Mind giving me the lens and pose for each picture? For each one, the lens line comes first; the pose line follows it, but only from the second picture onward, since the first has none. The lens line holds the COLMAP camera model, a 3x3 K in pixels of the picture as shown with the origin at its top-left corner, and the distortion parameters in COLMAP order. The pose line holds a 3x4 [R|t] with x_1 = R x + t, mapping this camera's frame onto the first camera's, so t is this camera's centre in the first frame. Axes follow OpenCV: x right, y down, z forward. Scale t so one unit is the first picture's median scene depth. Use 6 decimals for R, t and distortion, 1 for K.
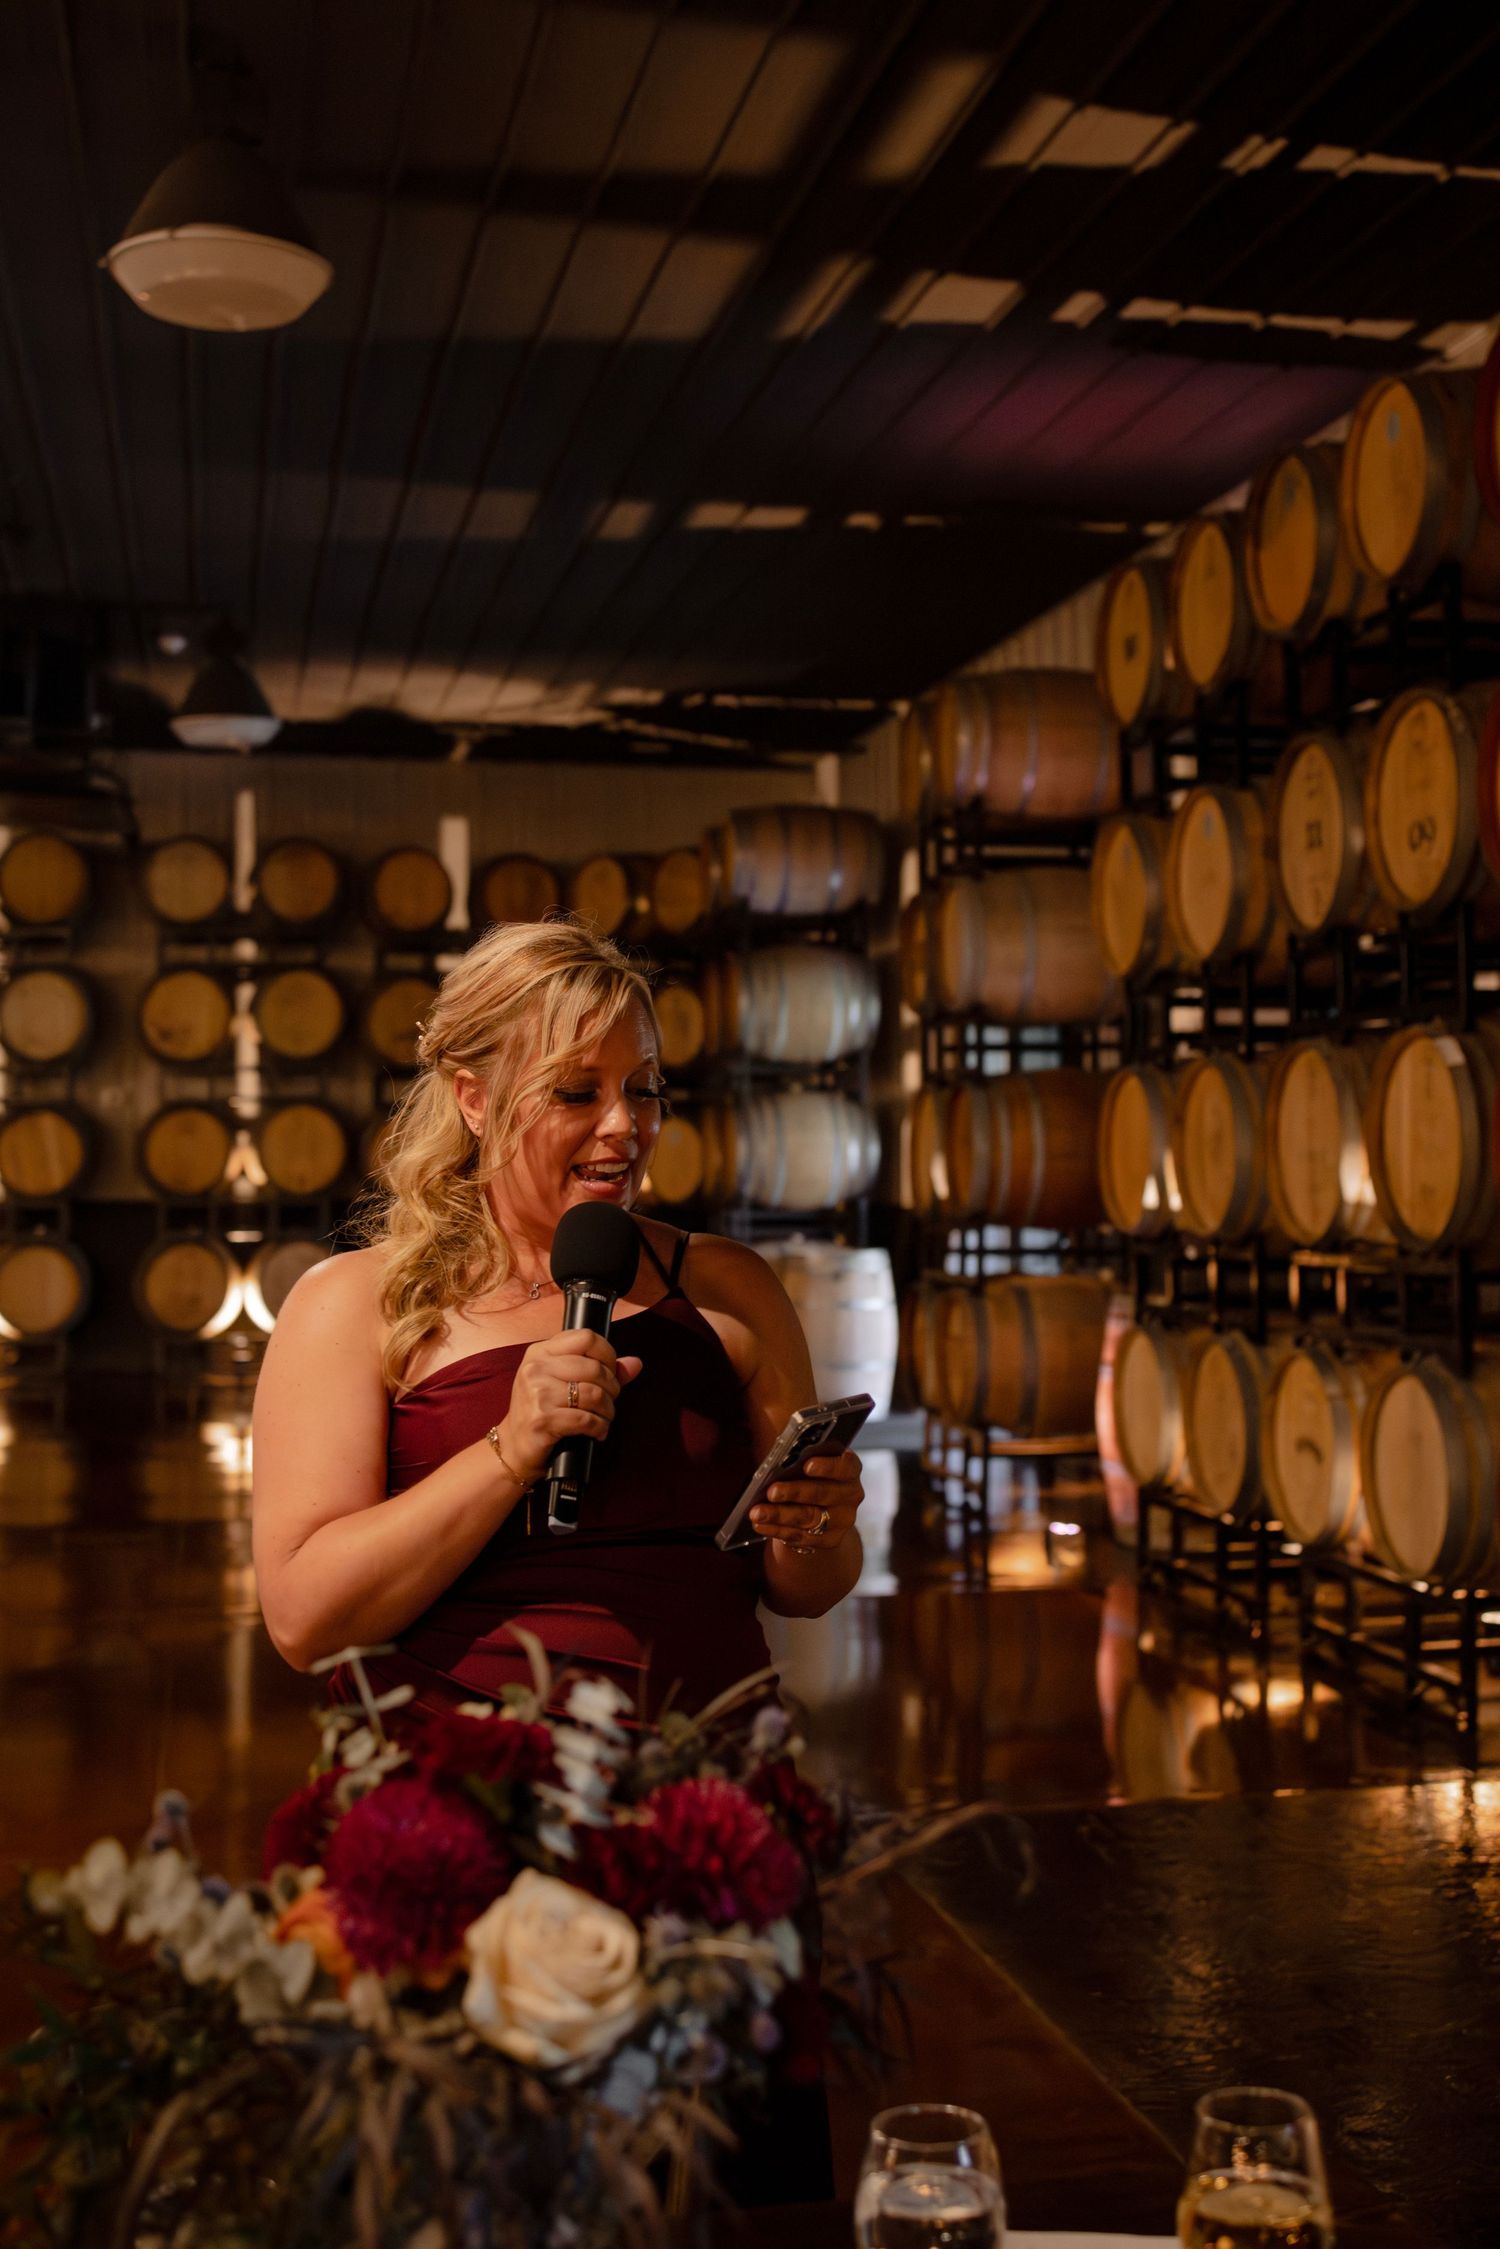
lens RADIAL K [[2647.1, 0, 856.1], [0, 2647.1, 962.1], [0, 0, 1]] dist [-0.081032, 0.002167]
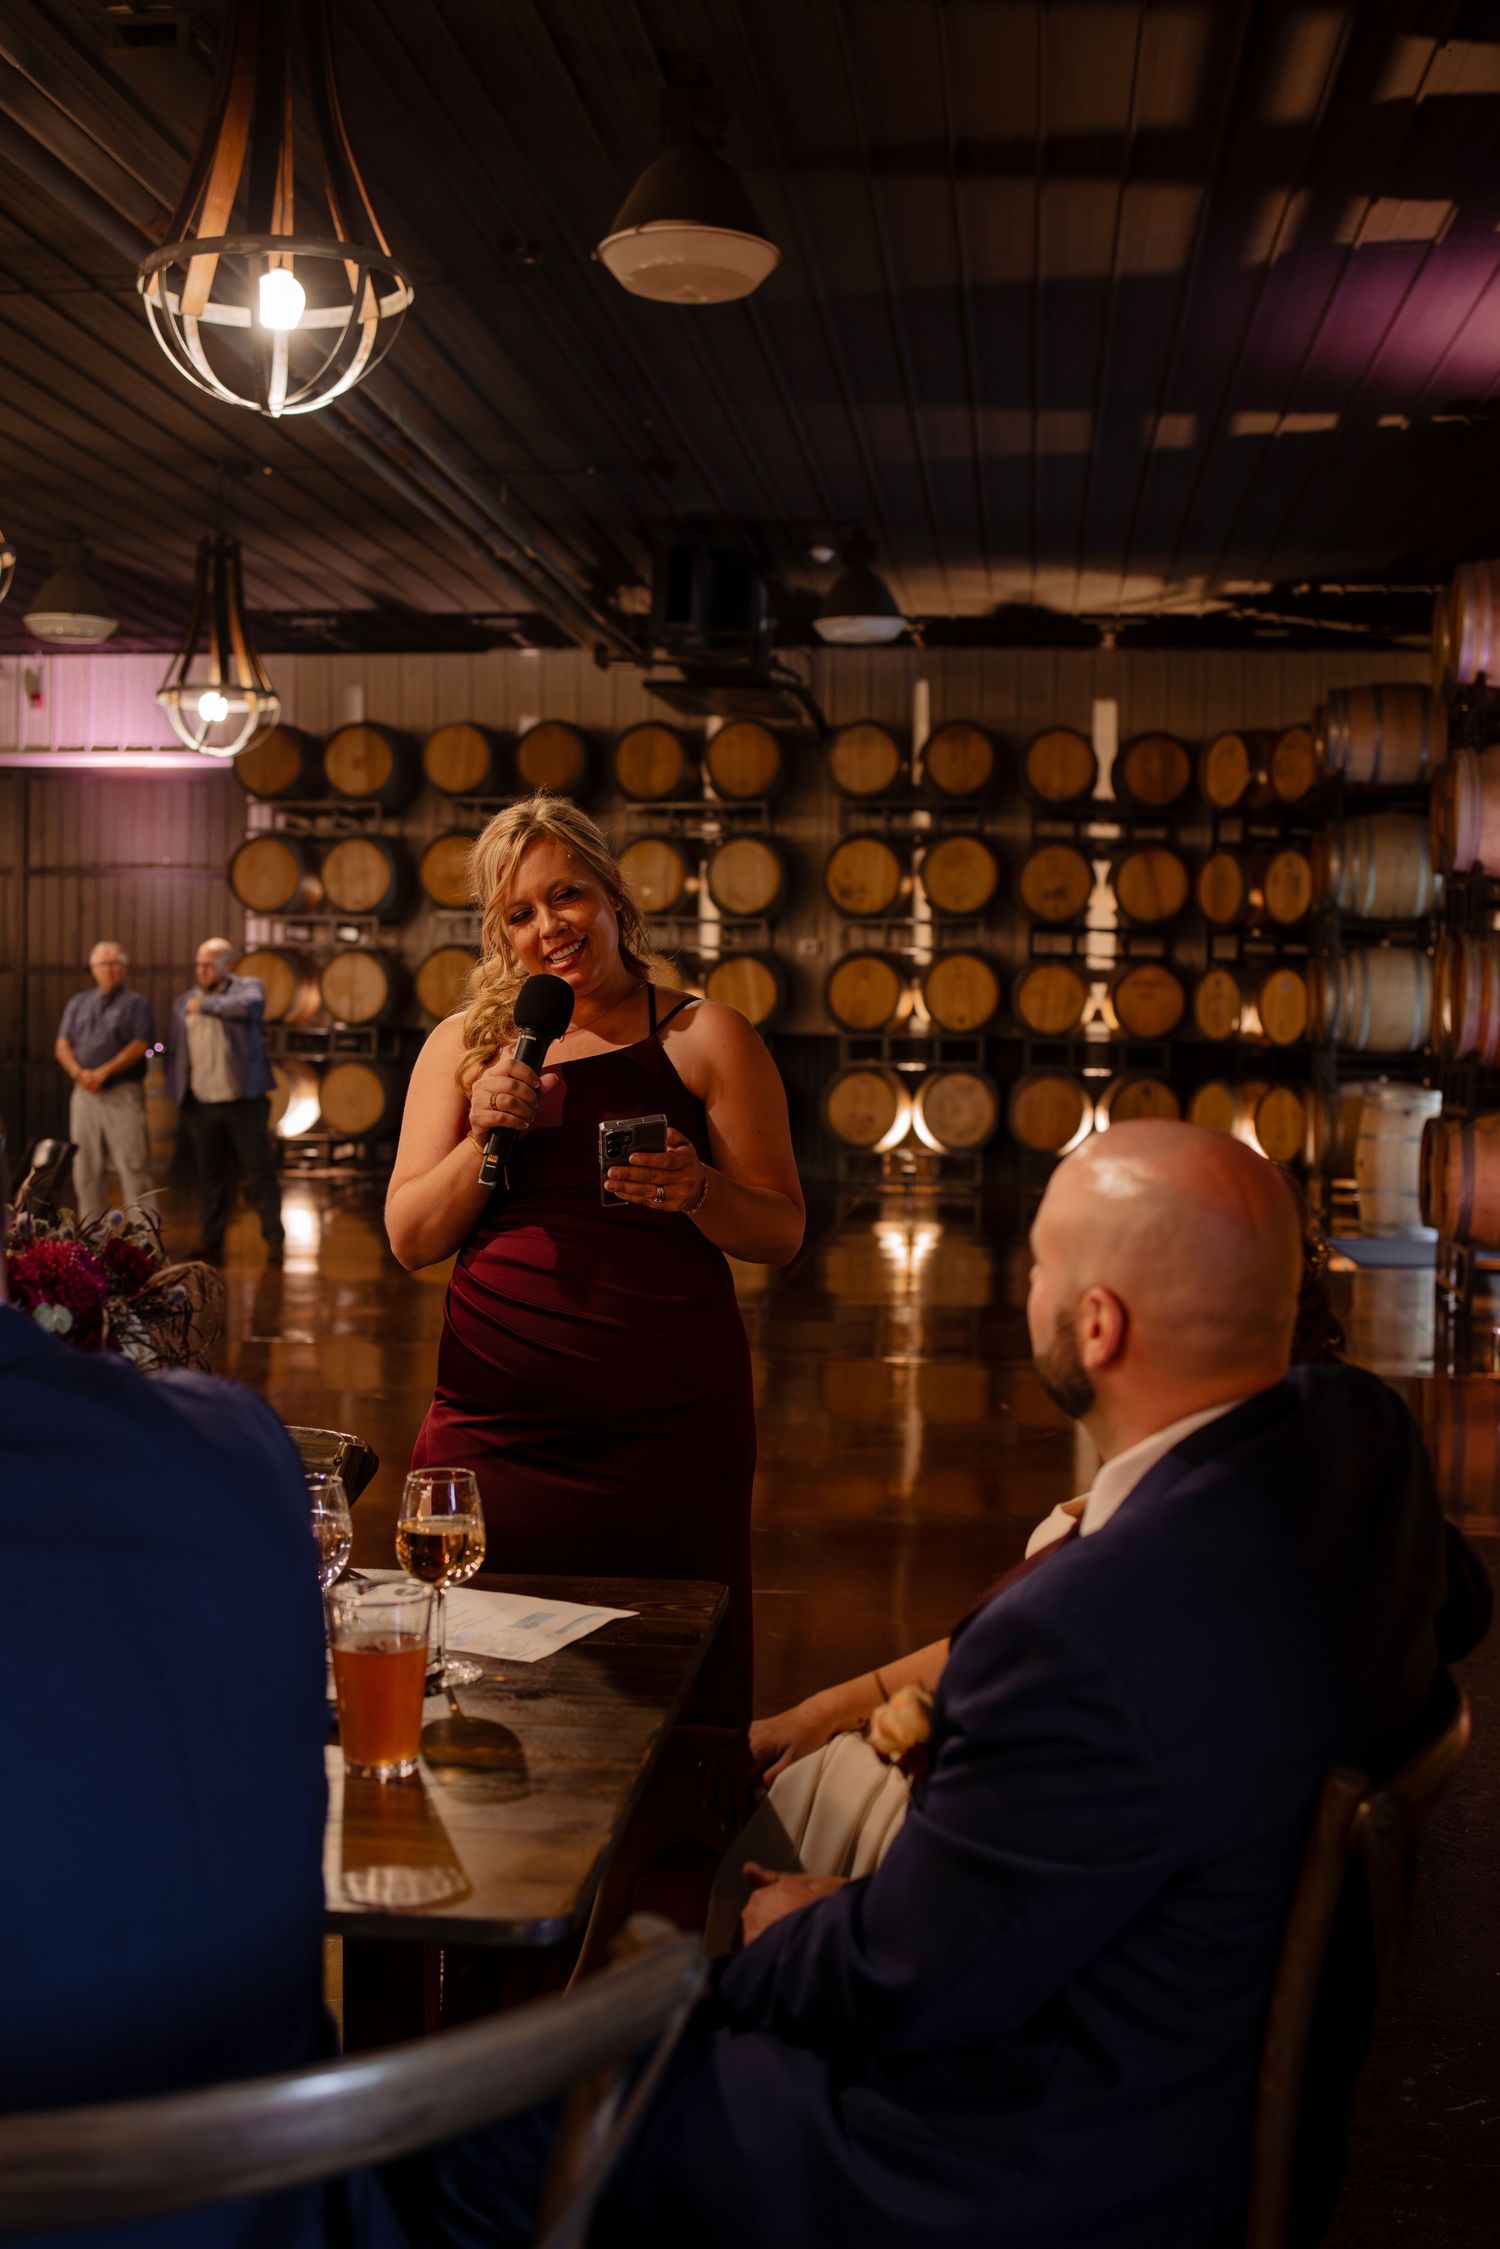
lens RADIAL K [[2472.5, 0, 897.3], [0, 2472.5, 1123.3], [0, 0, 1]] dist [-0.049619, 0.018189]
pose [[0.954922, 0.031117, -0.295221, 0.104953], [0.003429, 0.993269, 0.115784, 0.002805], [0.296837, -0.111577, 0.948387, -0.053365]]
